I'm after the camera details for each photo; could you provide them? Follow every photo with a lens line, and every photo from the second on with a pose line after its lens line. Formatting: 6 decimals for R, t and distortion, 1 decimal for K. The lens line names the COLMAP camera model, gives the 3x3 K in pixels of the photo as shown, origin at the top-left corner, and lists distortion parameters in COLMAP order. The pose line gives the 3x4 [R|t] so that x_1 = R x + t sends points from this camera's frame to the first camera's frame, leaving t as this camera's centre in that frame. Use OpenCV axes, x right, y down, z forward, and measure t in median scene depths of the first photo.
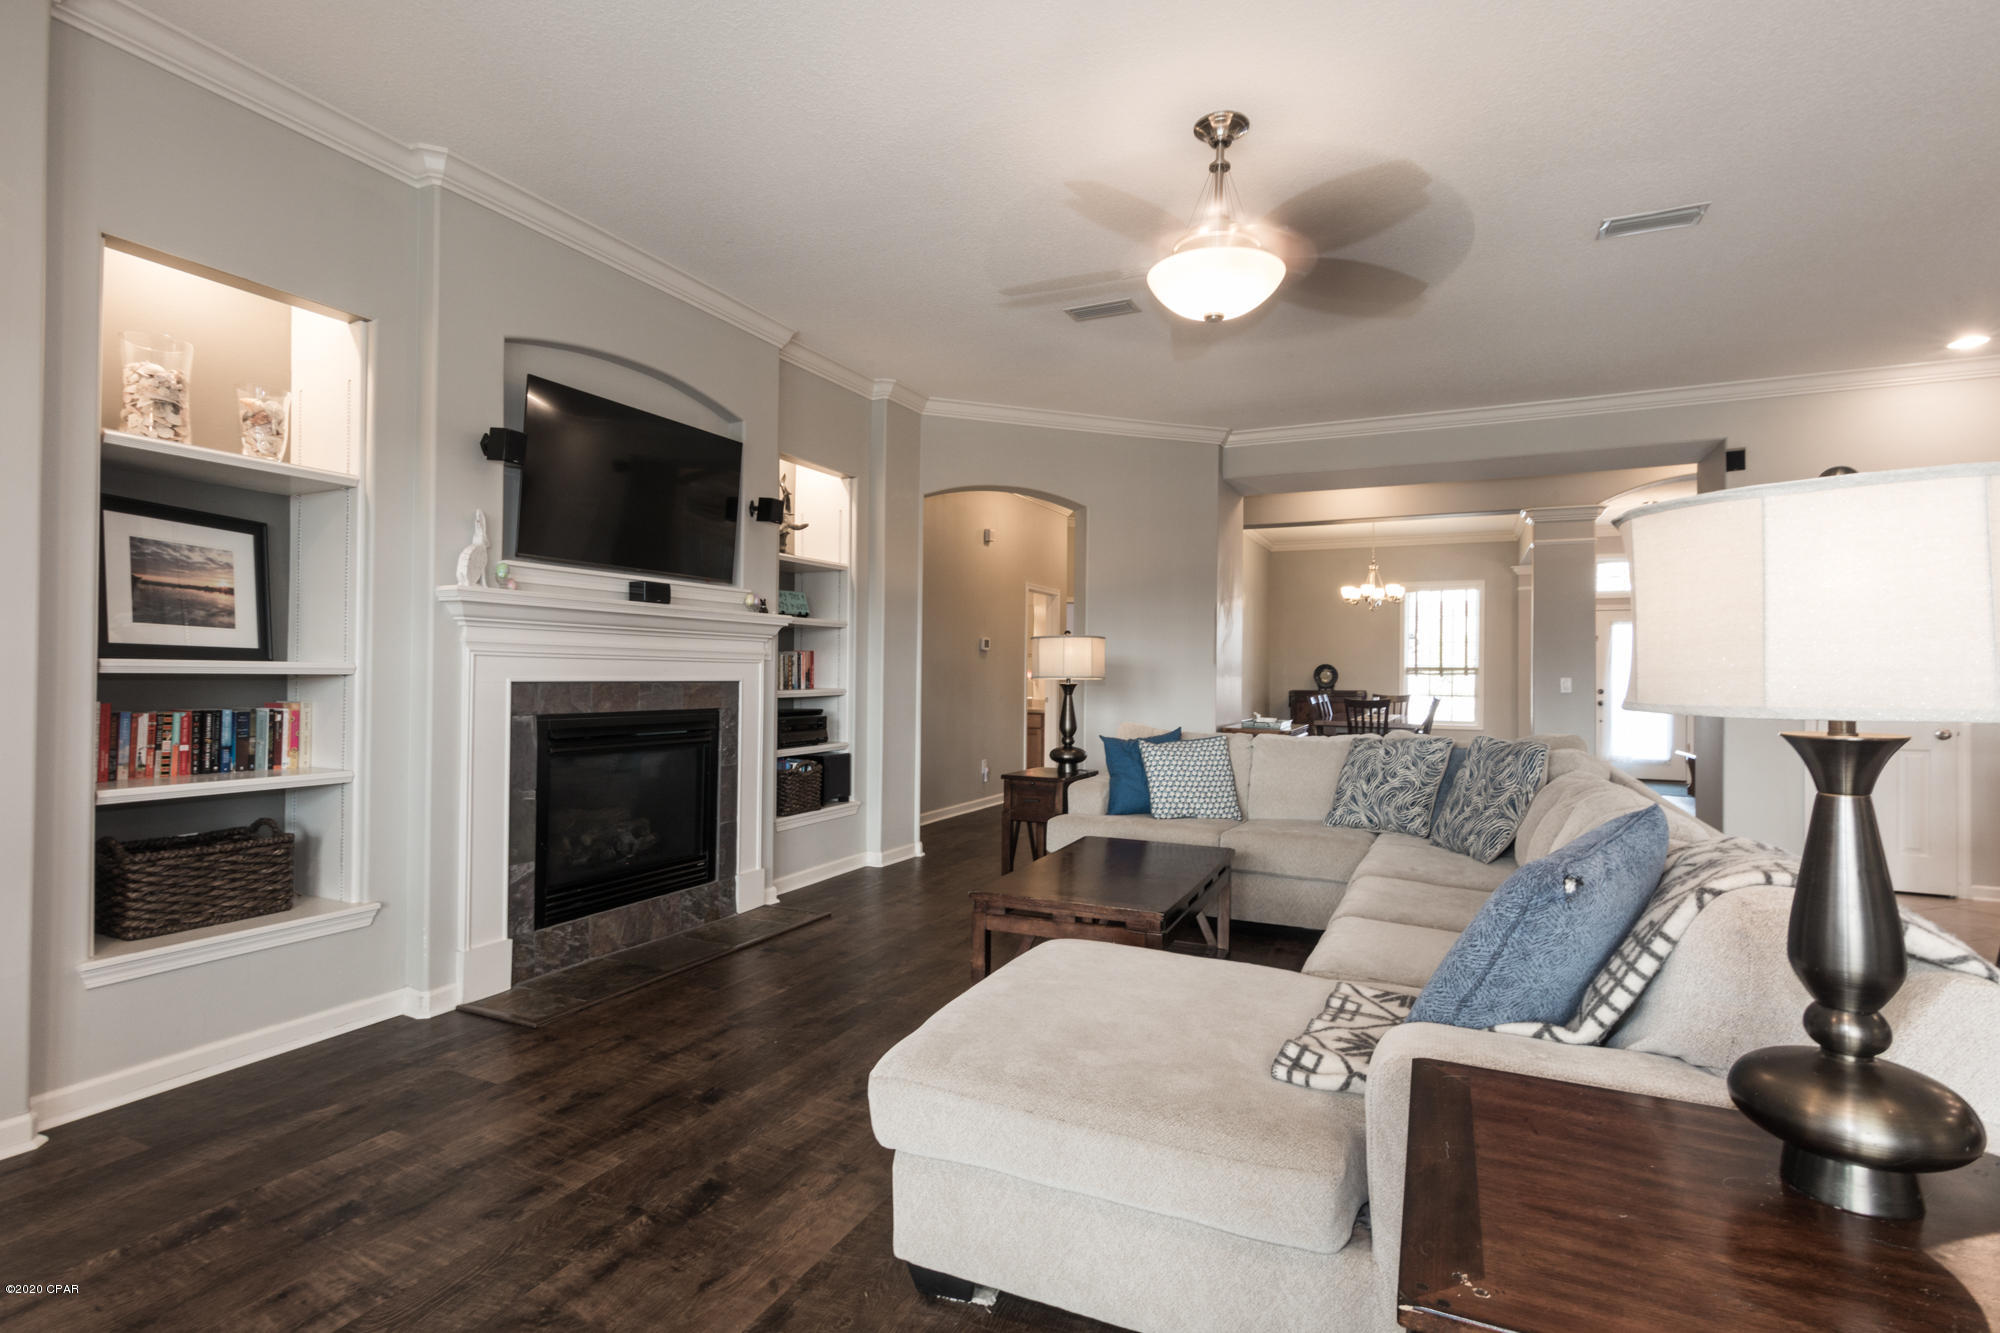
lens RADIAL K [[960.6, 0, 994.8], [0, 960.6, 665.8], [0, 0, 1]] dist [0.002841, -0.000516]
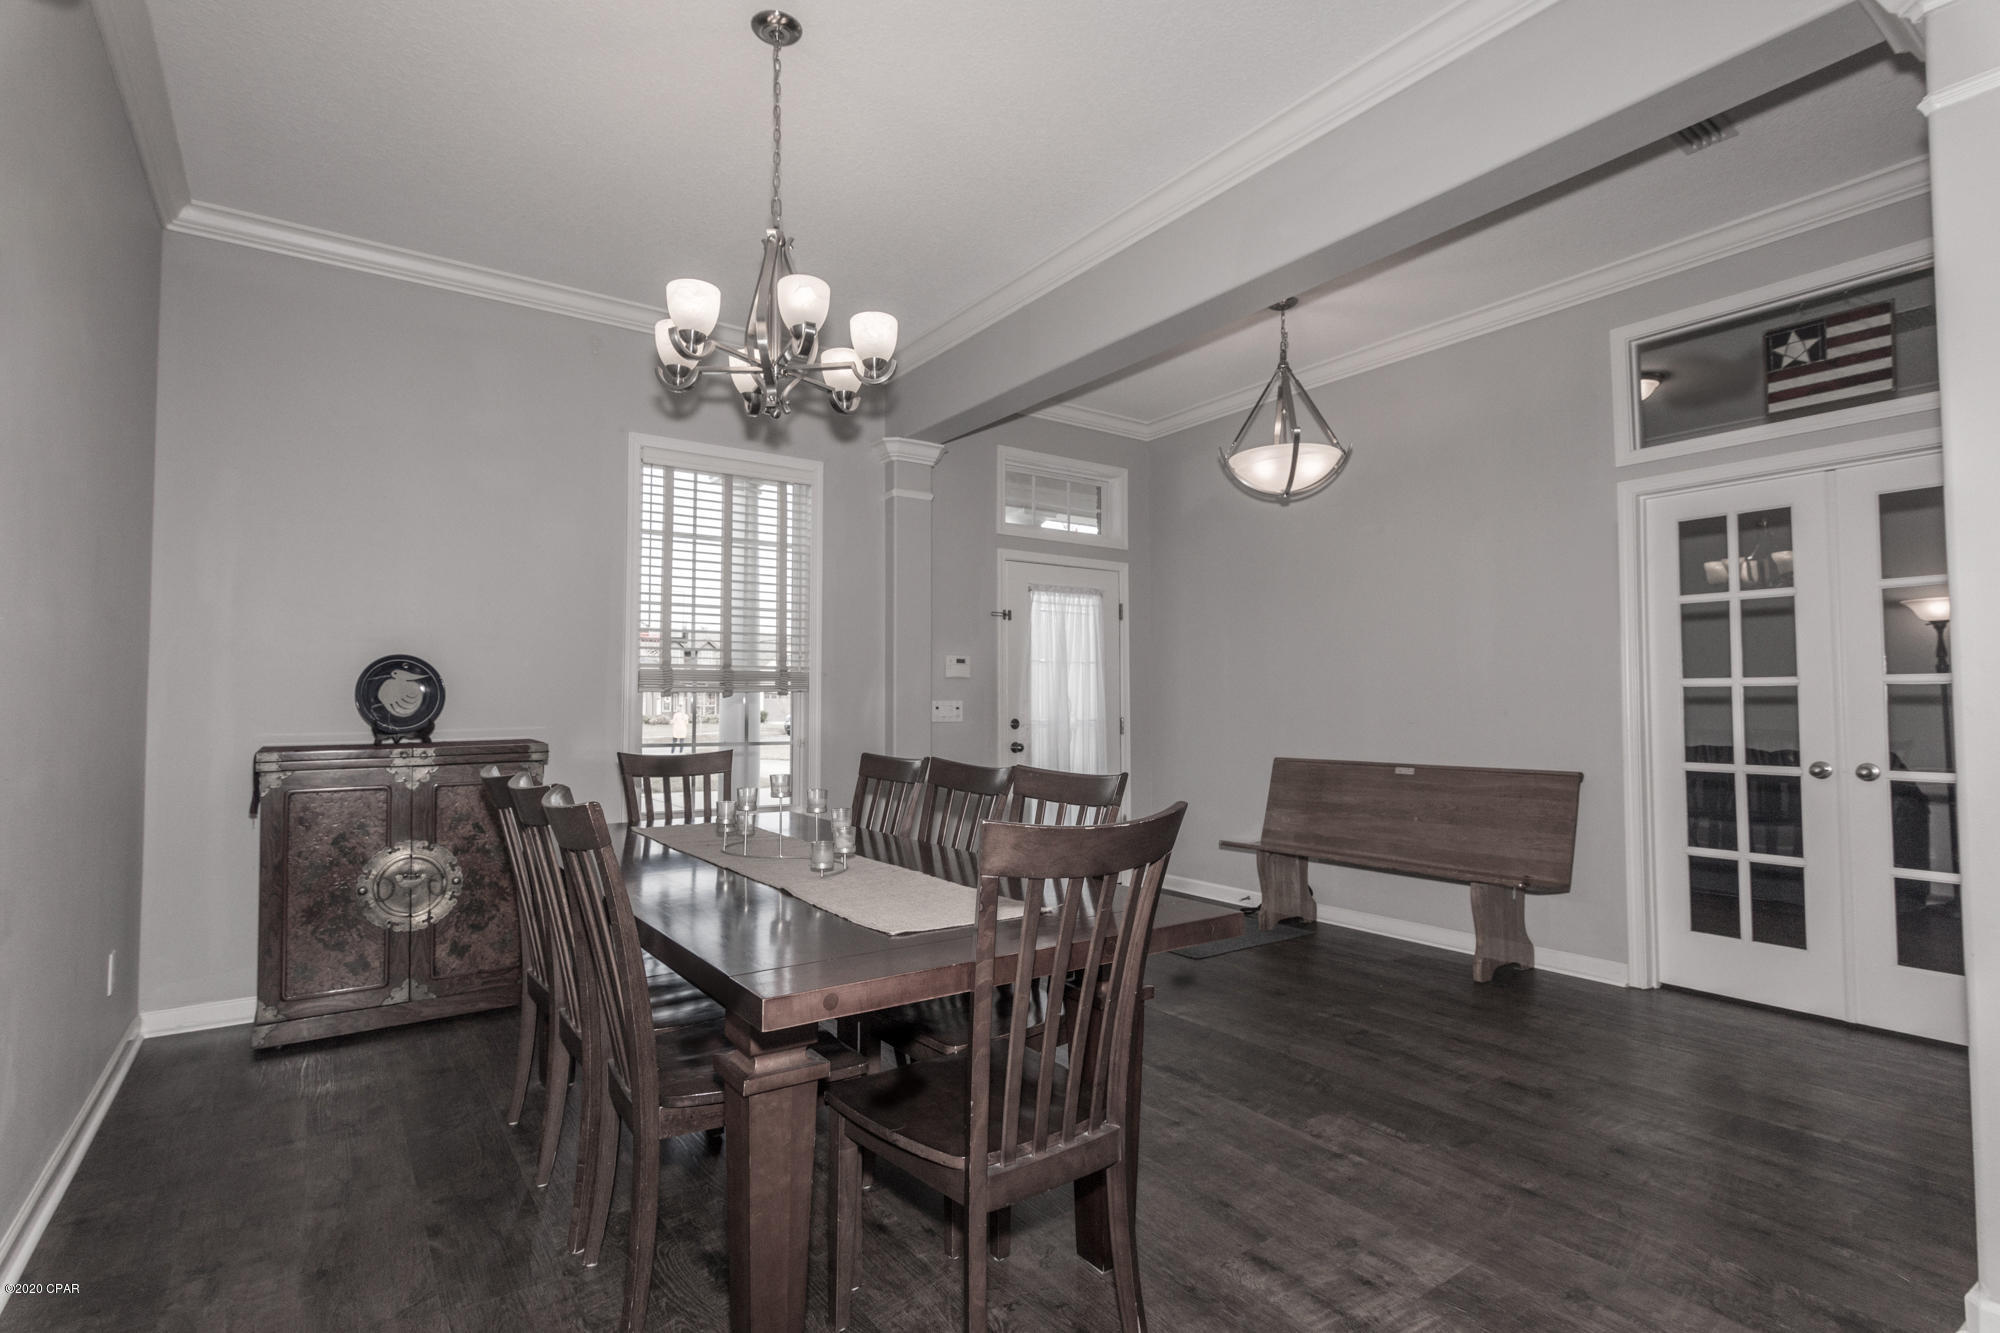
lens RADIAL K [[960.6, 0, 994.8], [0, 960.6, 665.8], [0, 0, 1]] dist [0.002841, -0.000516]
pose [[0.487292, 0.024750, 0.872888, 0.533504], [-0.002997, 0.999640, -0.026670, 0.027530], [-0.873234, 0.010380, 0.487191, 2.104565]]
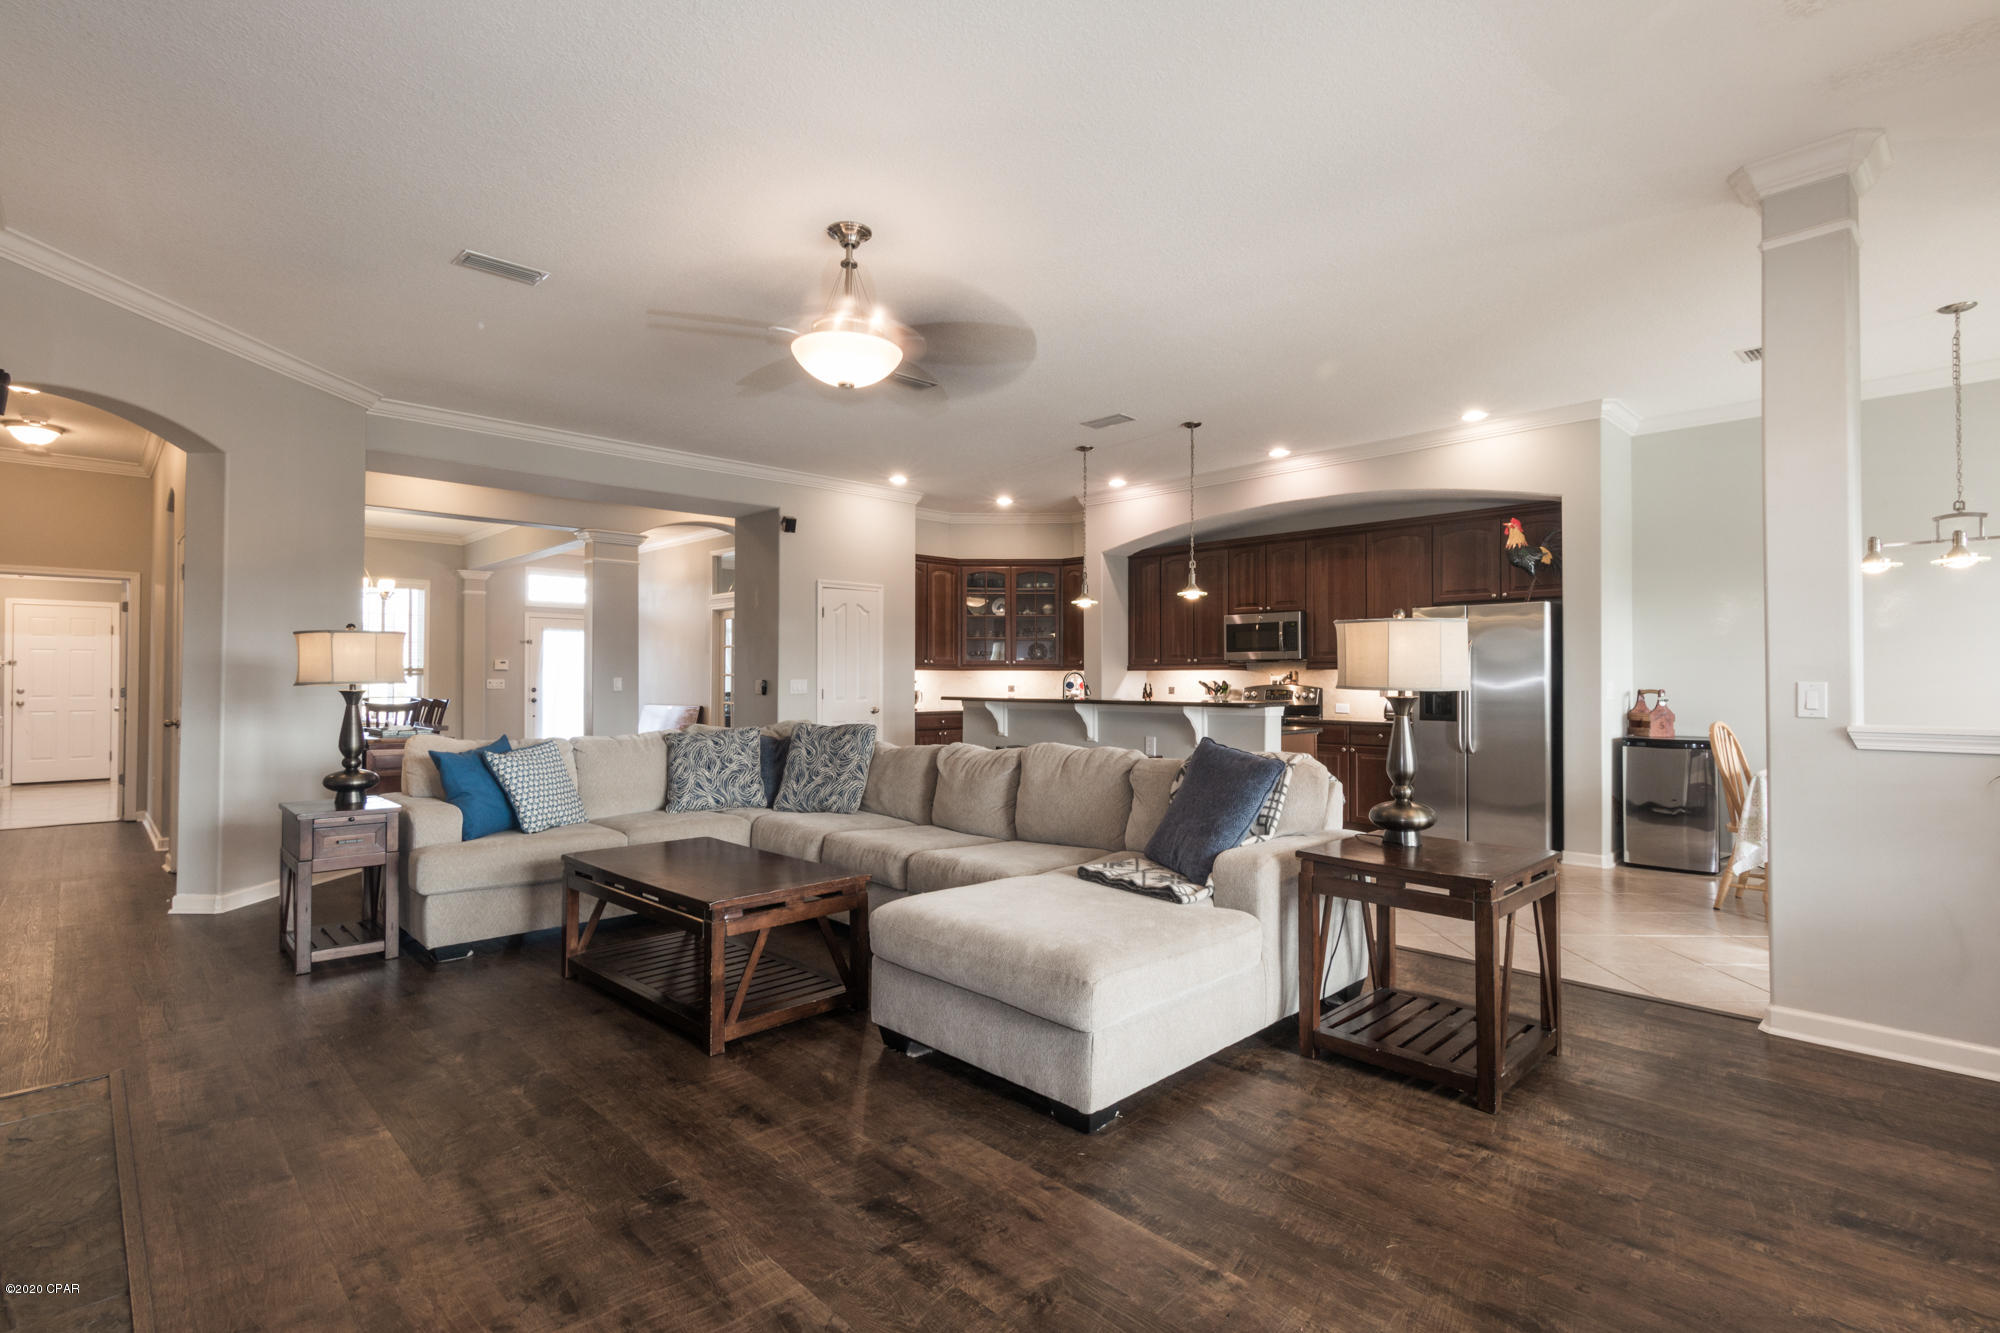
lens RADIAL K [[960.6, 0, 994.8], [0, 960.6, 665.8], [0, 0, 1]] dist [0.002841, -0.000516]
pose [[0.348053, 0.004294, 0.937465, -0.633699], [-0.005135, 0.999983, -0.002674, -0.003153], [-0.937461, -0.003883, 0.348069, 0.296345]]
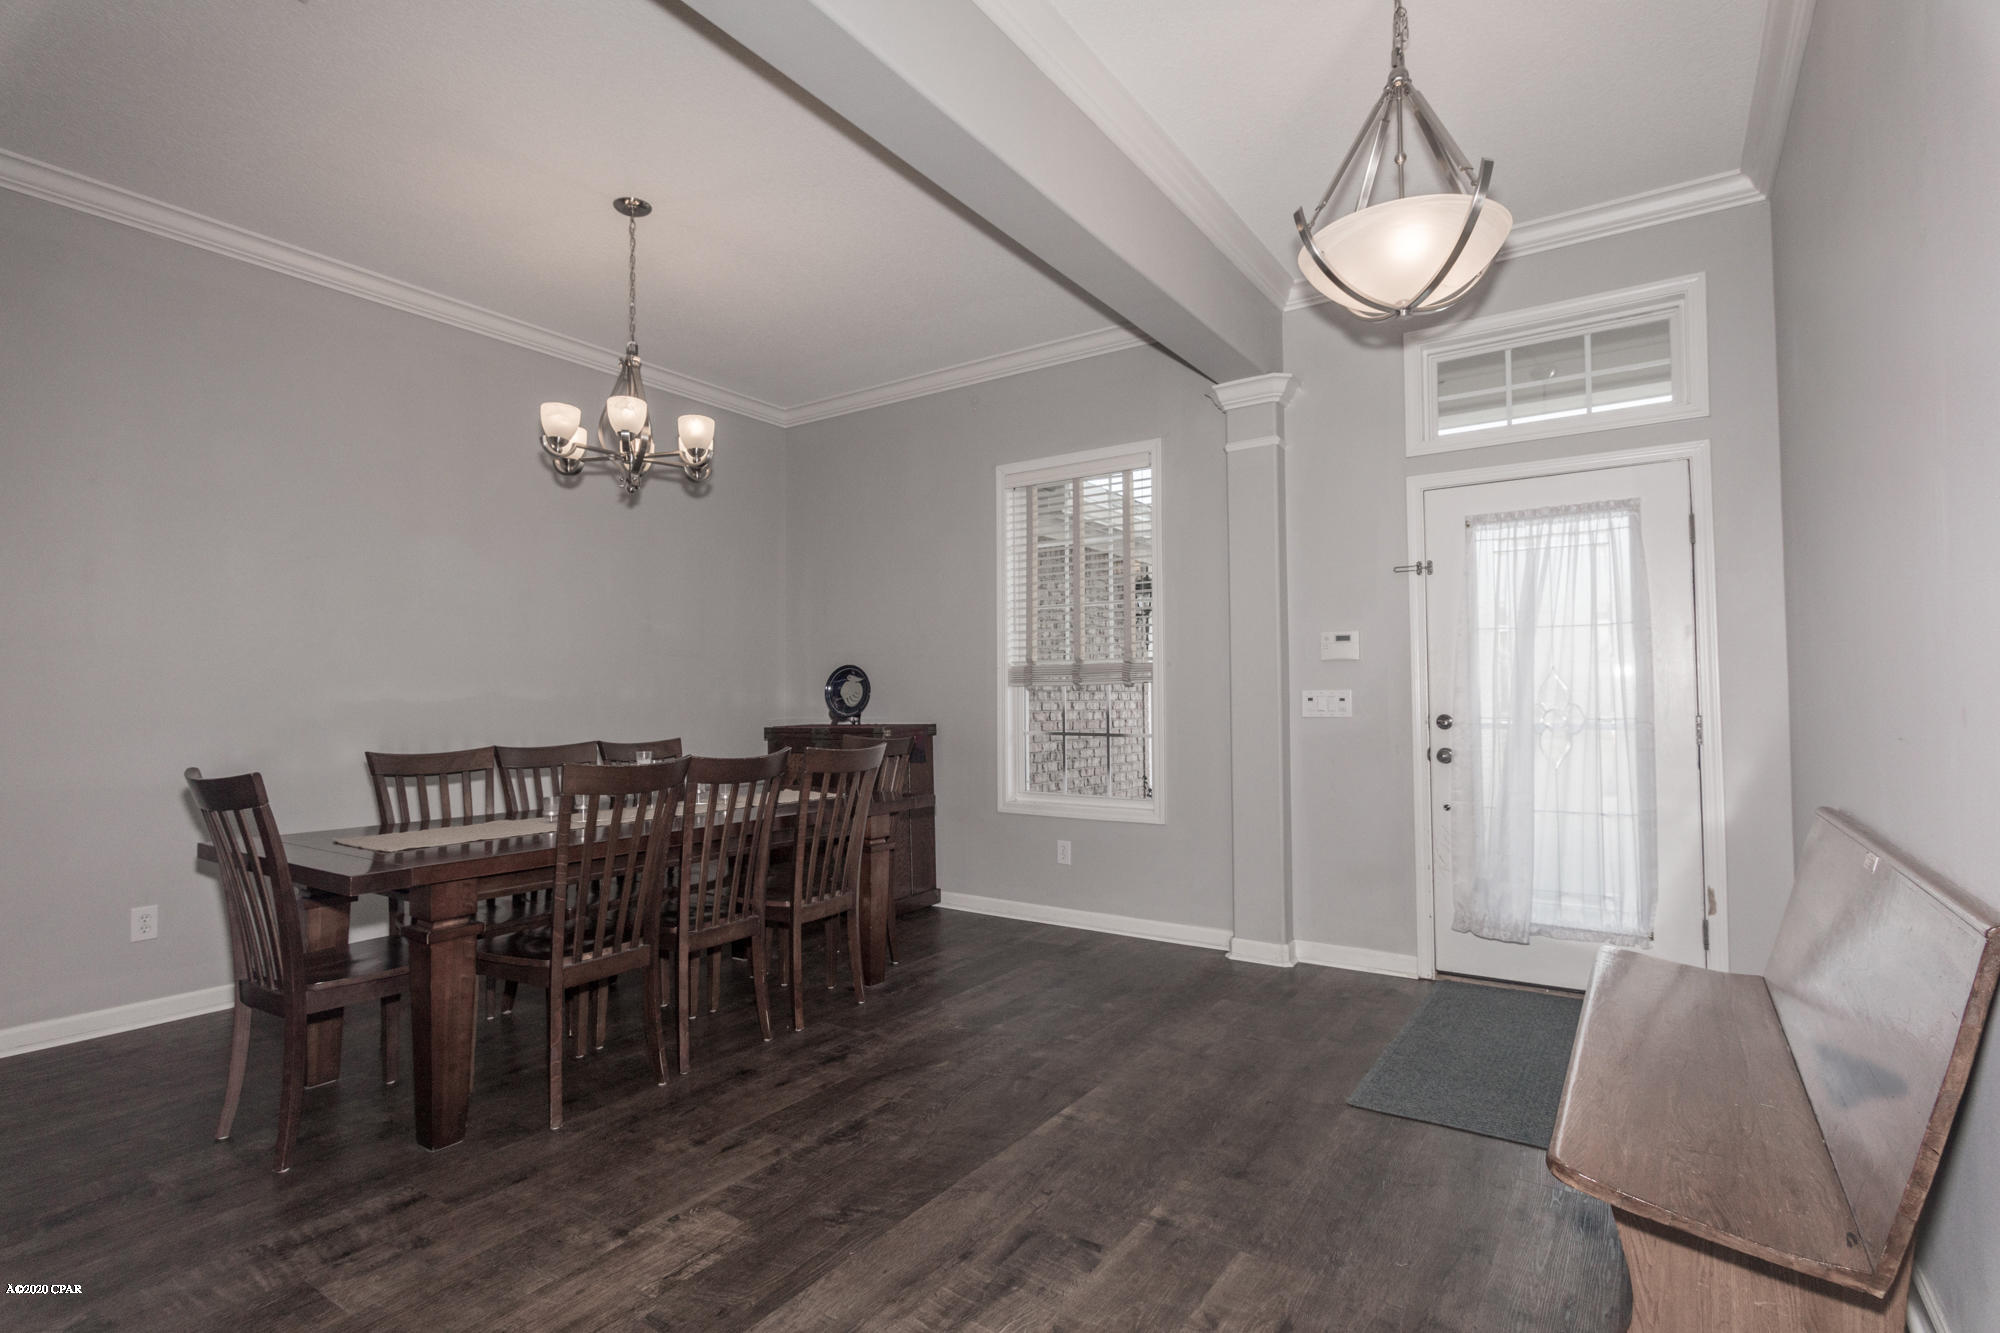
lens RADIAL K [[960.6, 0, 994.8], [0, 960.6, 665.8], [0, 0, 1]] dist [0.002841, -0.000516]
pose [[0.989356, -0.022864, -0.143708, 1.420018], [0.019566, 0.999513, -0.024319, 0.032495], [0.144194, 0.021248, 0.989321, 1.741643]]
